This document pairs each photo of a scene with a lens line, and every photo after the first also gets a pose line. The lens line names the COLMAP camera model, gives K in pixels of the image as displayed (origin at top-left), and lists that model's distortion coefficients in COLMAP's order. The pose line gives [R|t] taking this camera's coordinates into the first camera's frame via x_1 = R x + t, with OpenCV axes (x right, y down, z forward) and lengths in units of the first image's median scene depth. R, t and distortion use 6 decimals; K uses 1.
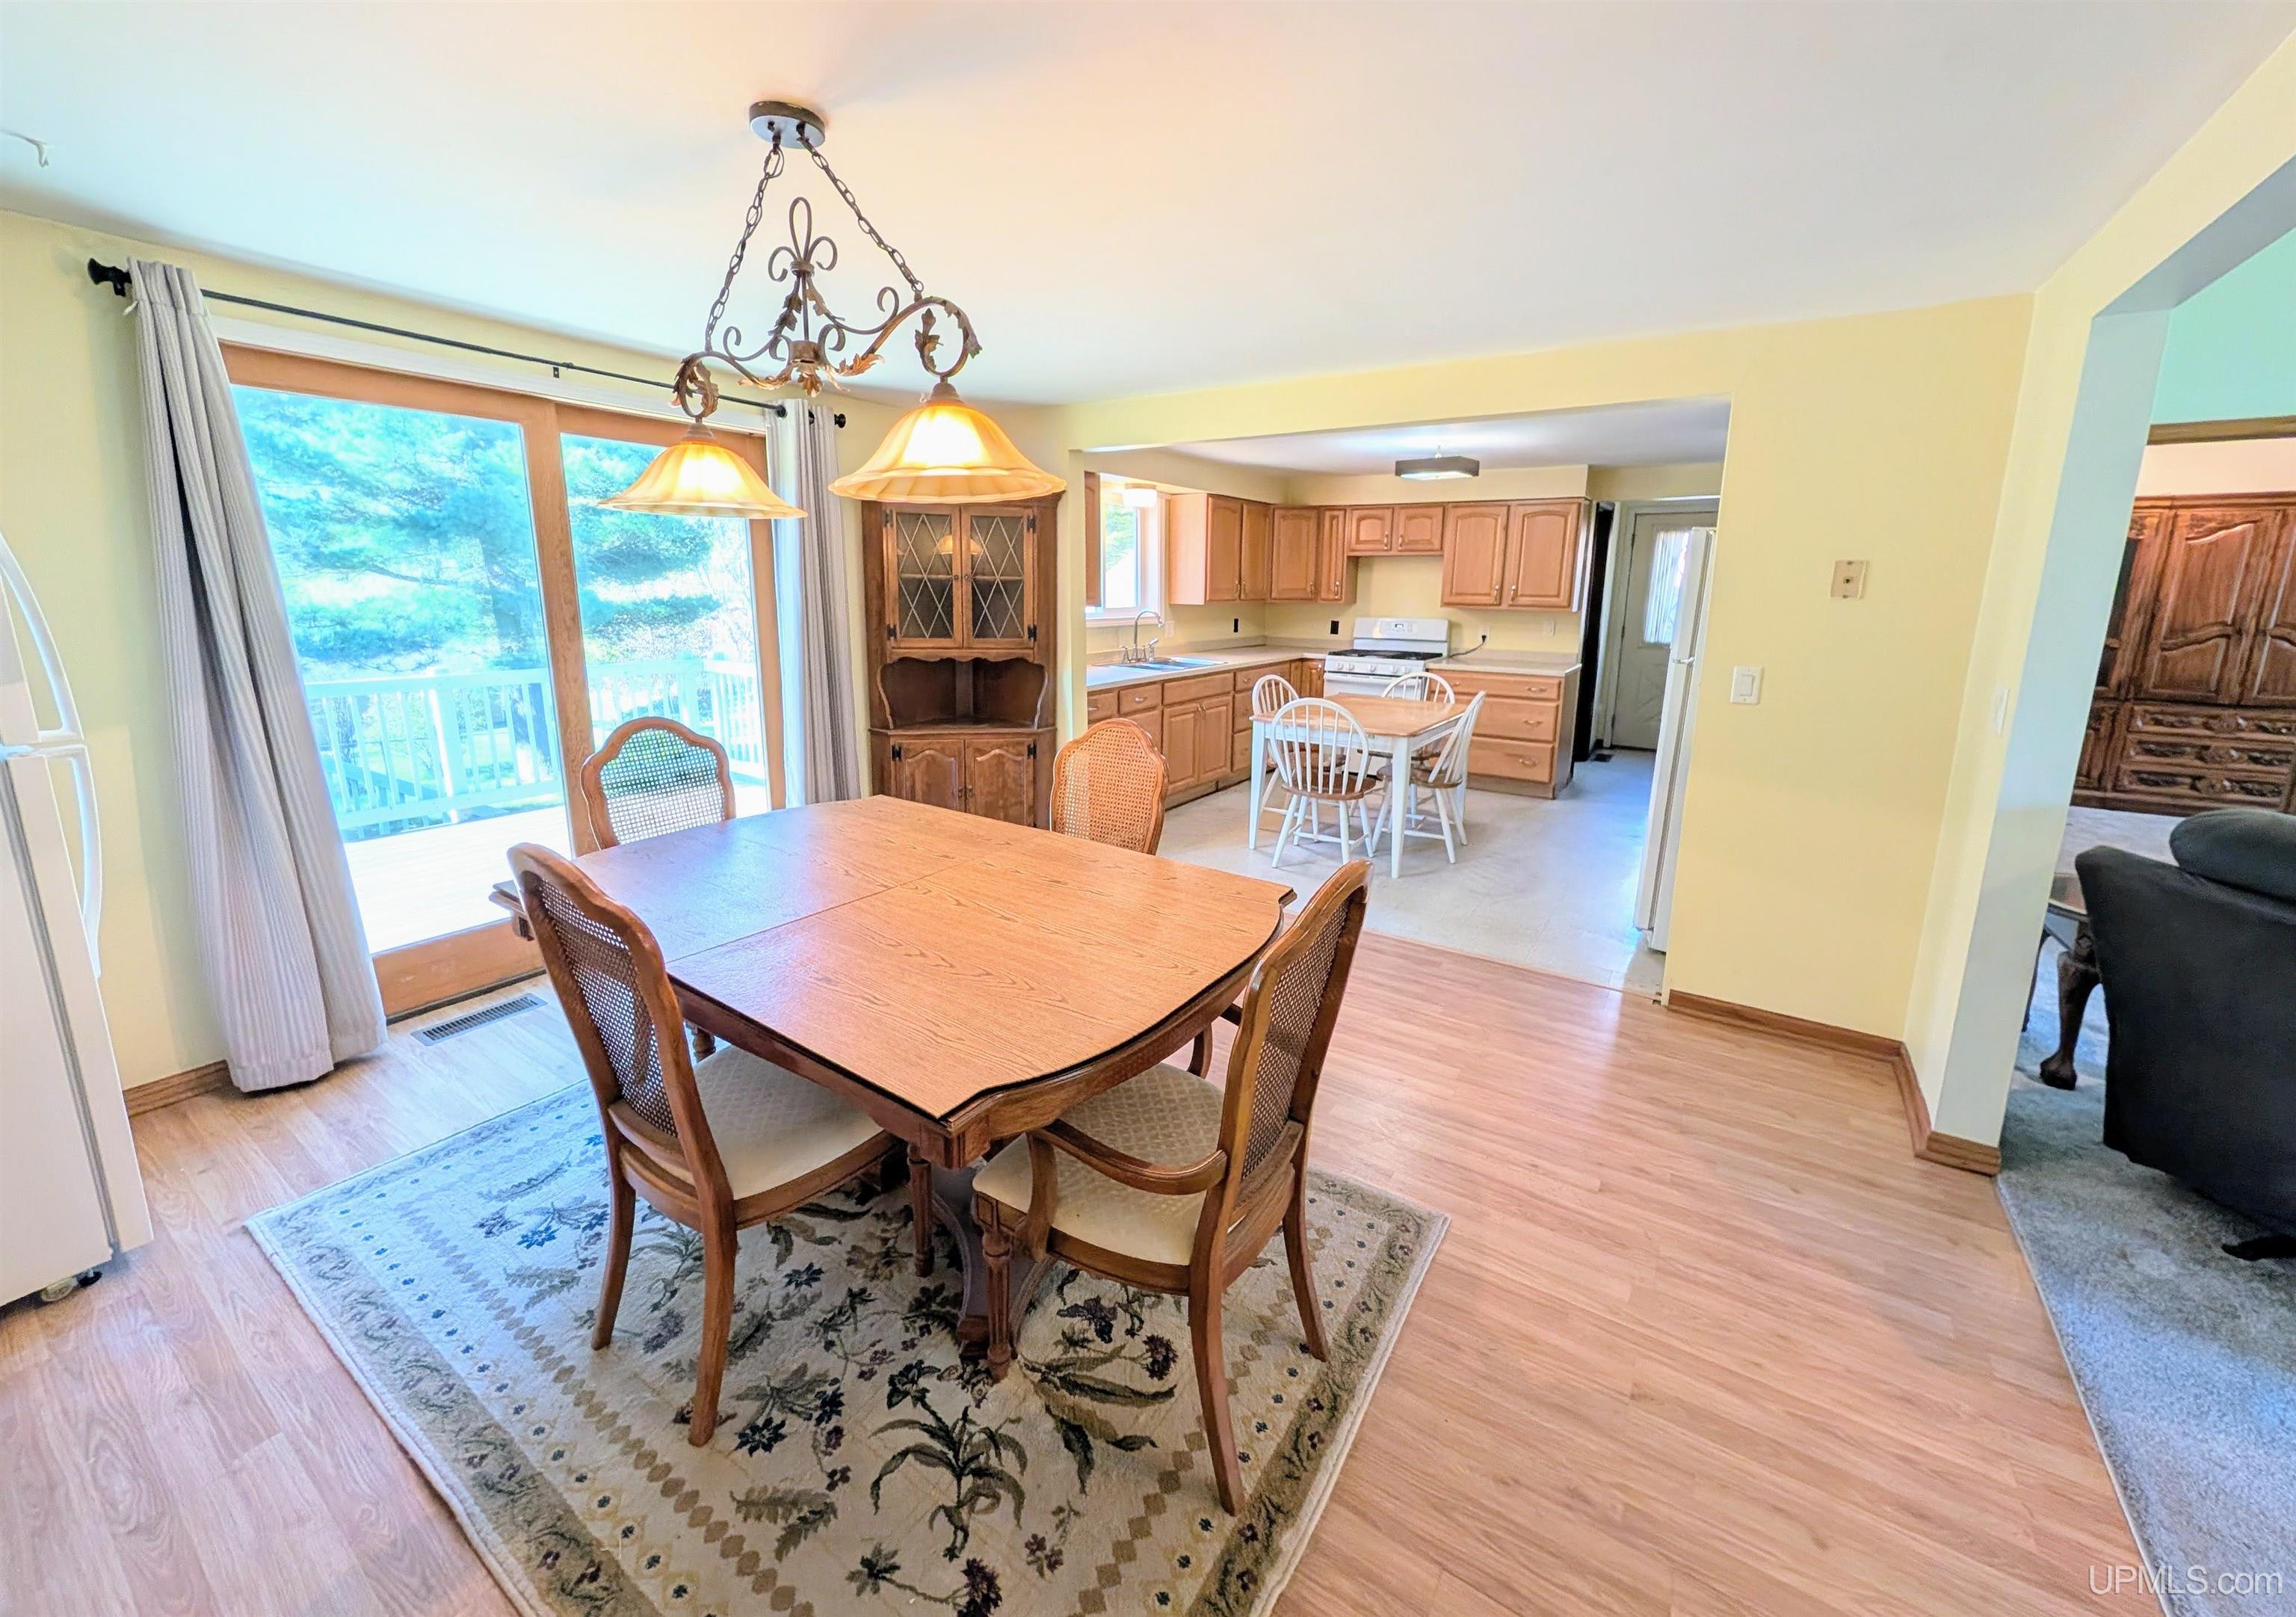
lens RADIAL K [[878.9, 0, 1146.6], [0, 878.9, 756.7], [0, 0, 1]] dist [-0.002973, -0.000082]
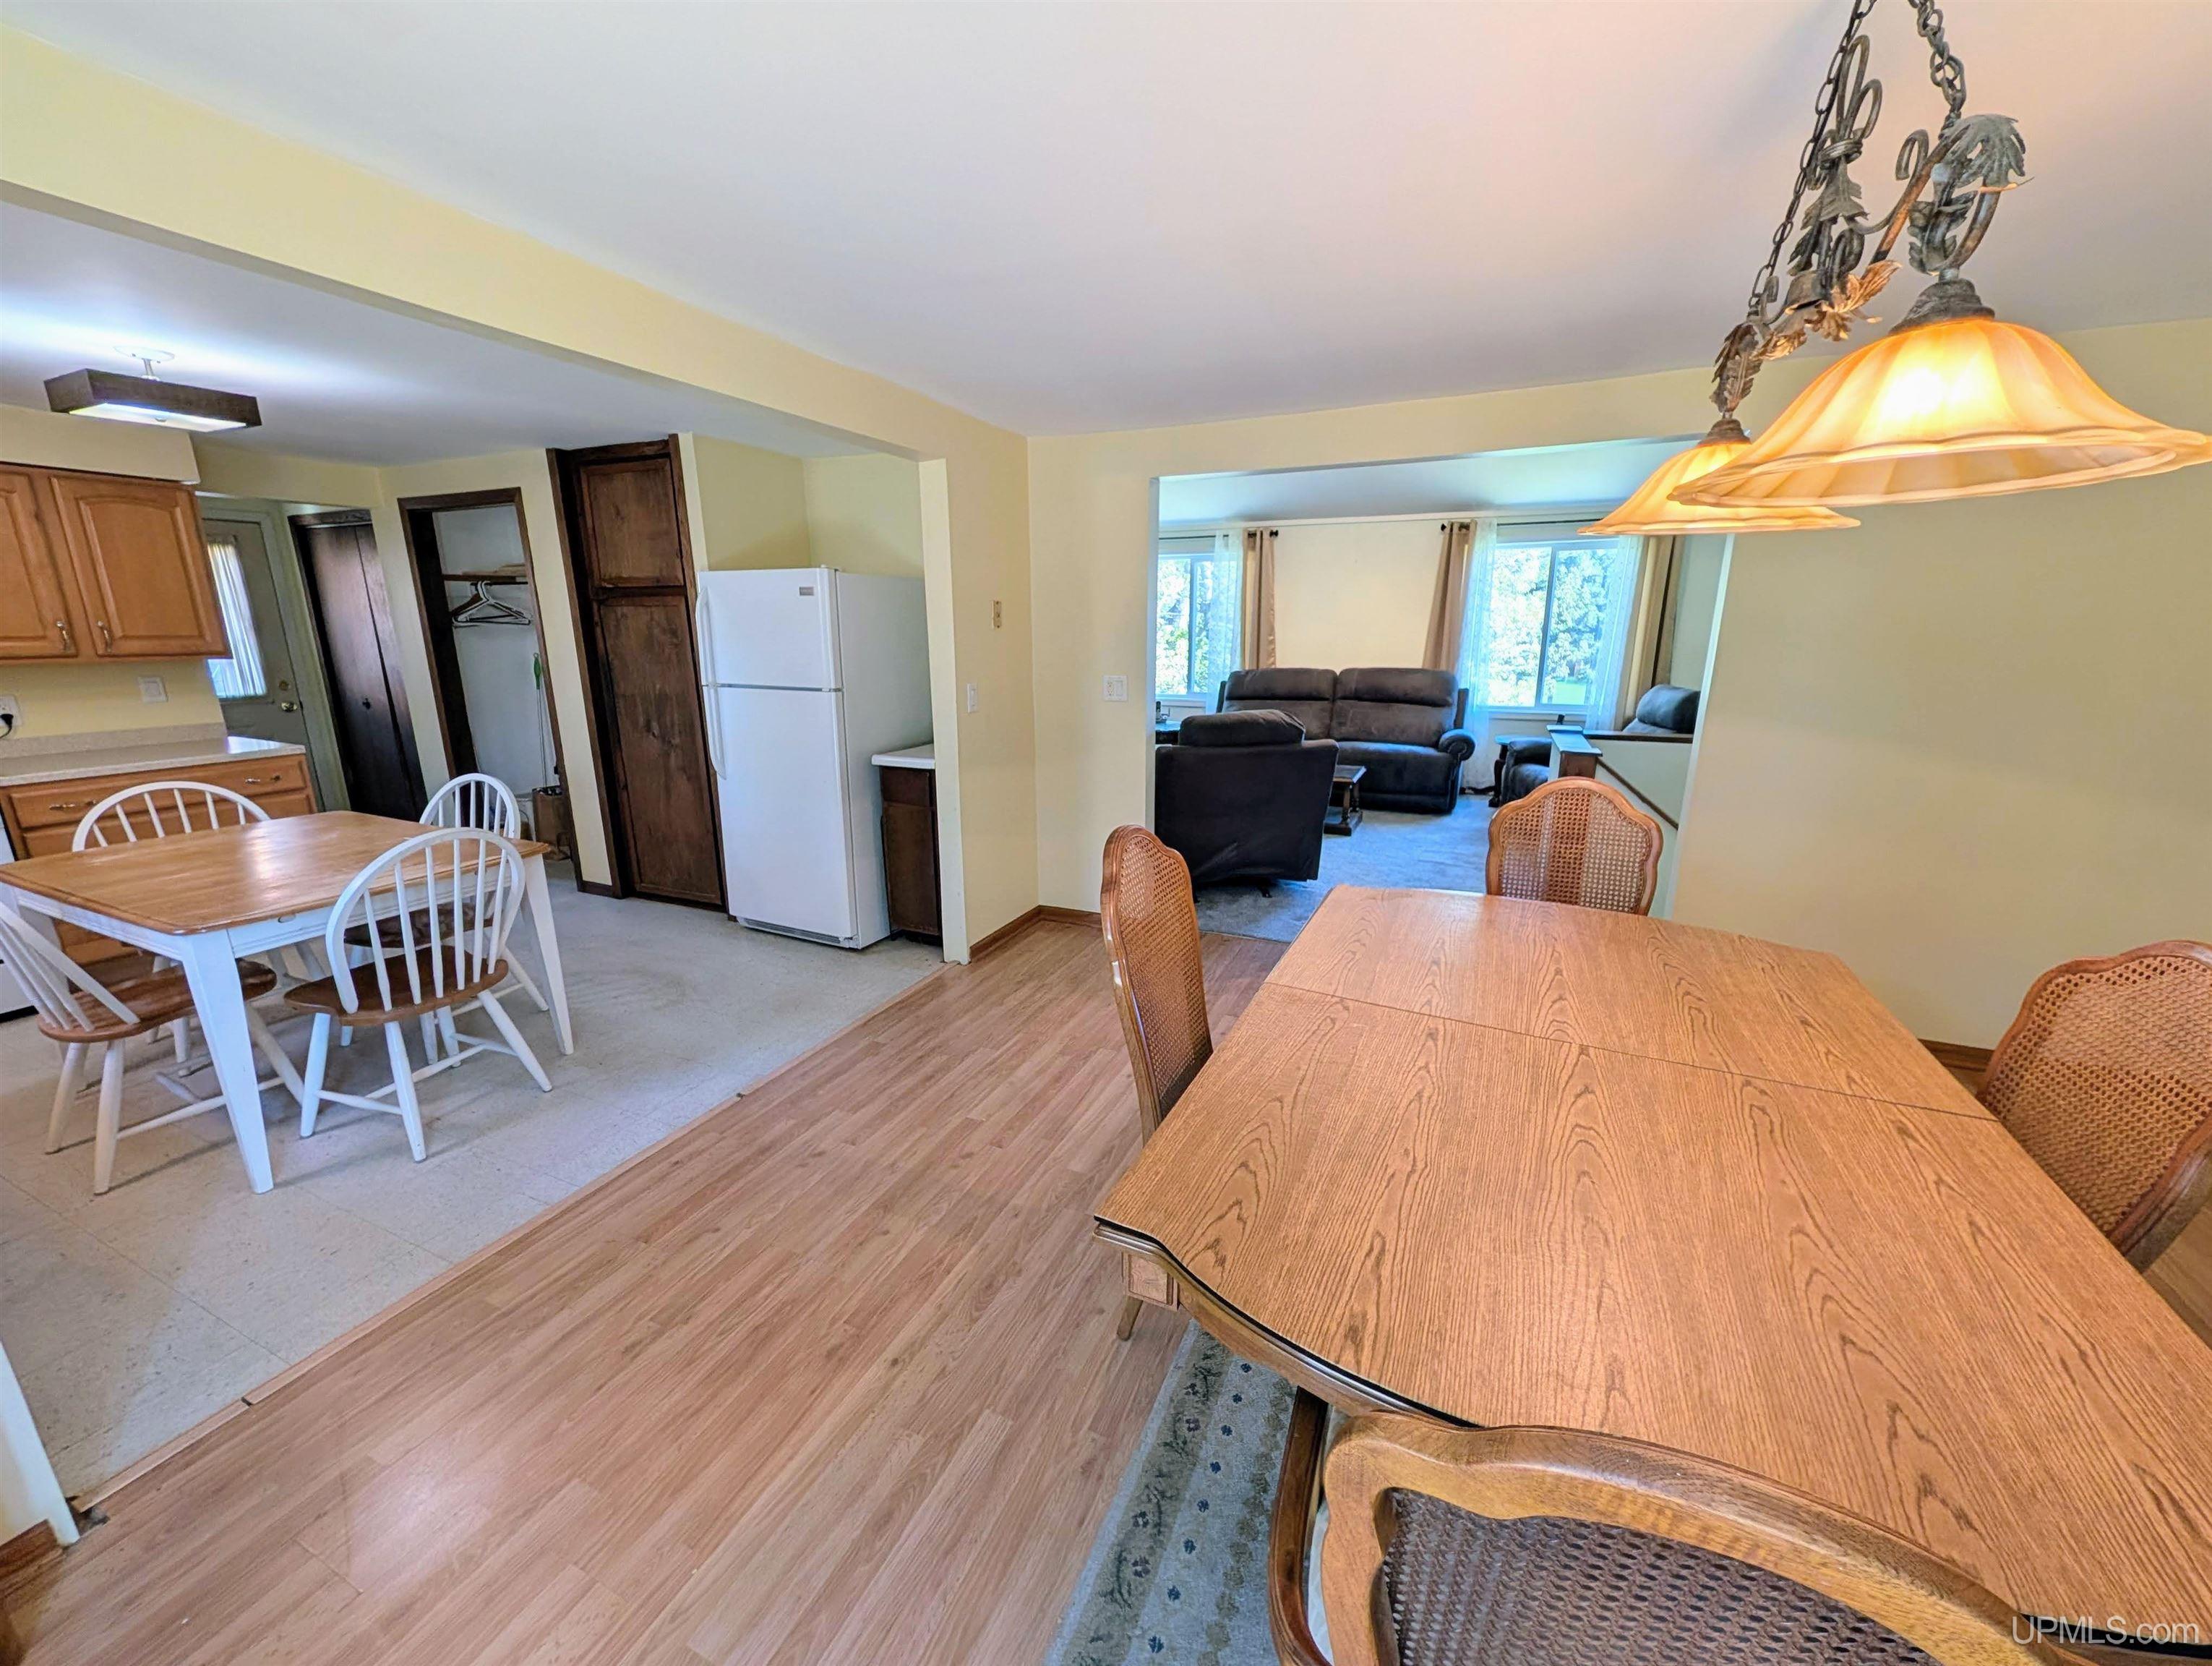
lens RADIAL K [[854.3, 0, 1104.6], [0, 854.3, 831.7], [0, 0, 1]] dist [-0.000649, -0.000157]
pose [[-0.162345, -0.246844, 0.955360, -0.289978], [0.191399, 0.941937, 0.275900, -0.098398], [-0.967993, 0.227646, -0.105673, 0.476260]]
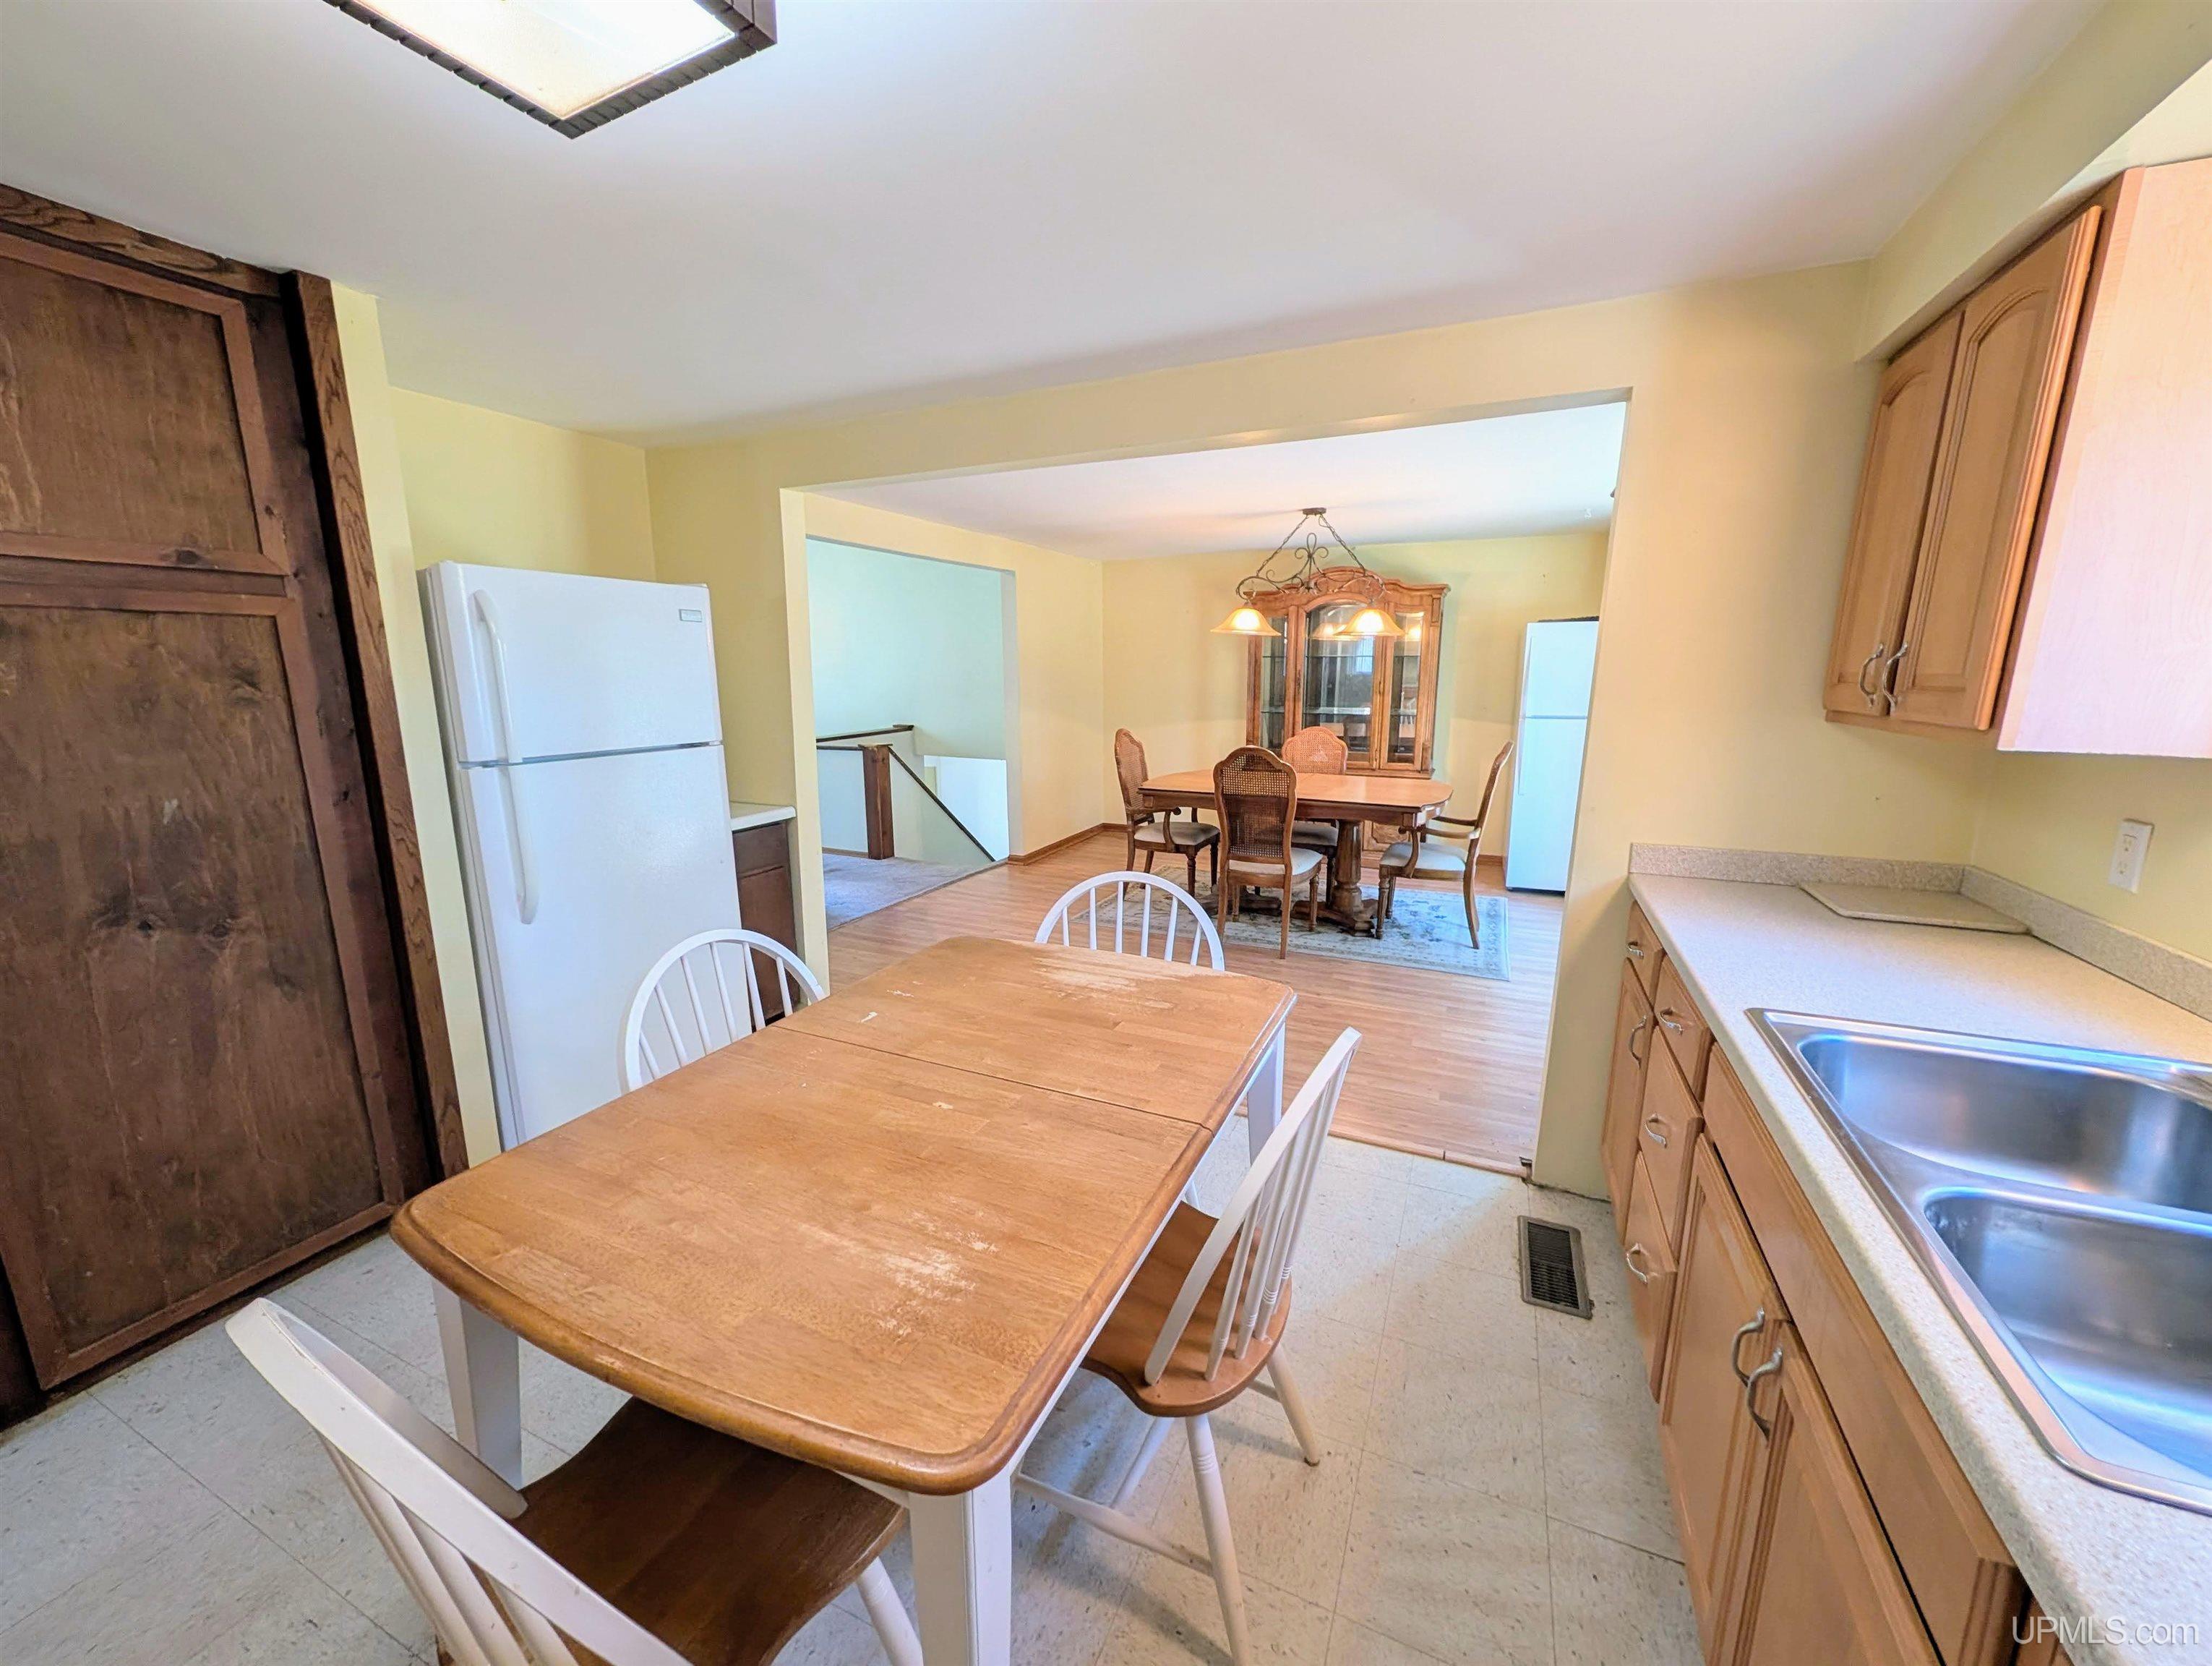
lens RADIAL K [[854.3, 0, 1114.6], [0, 854.3, 834.9], [0, 0, 1]] dist [-0.000649, -0.000157]
pose [[-0.985243, 0.019785, -0.170012, 0.213337], [-0.046579, 0.924814, 0.377557, -0.205440], [0.164699, 0.379904, -0.910245, 1.068942]]
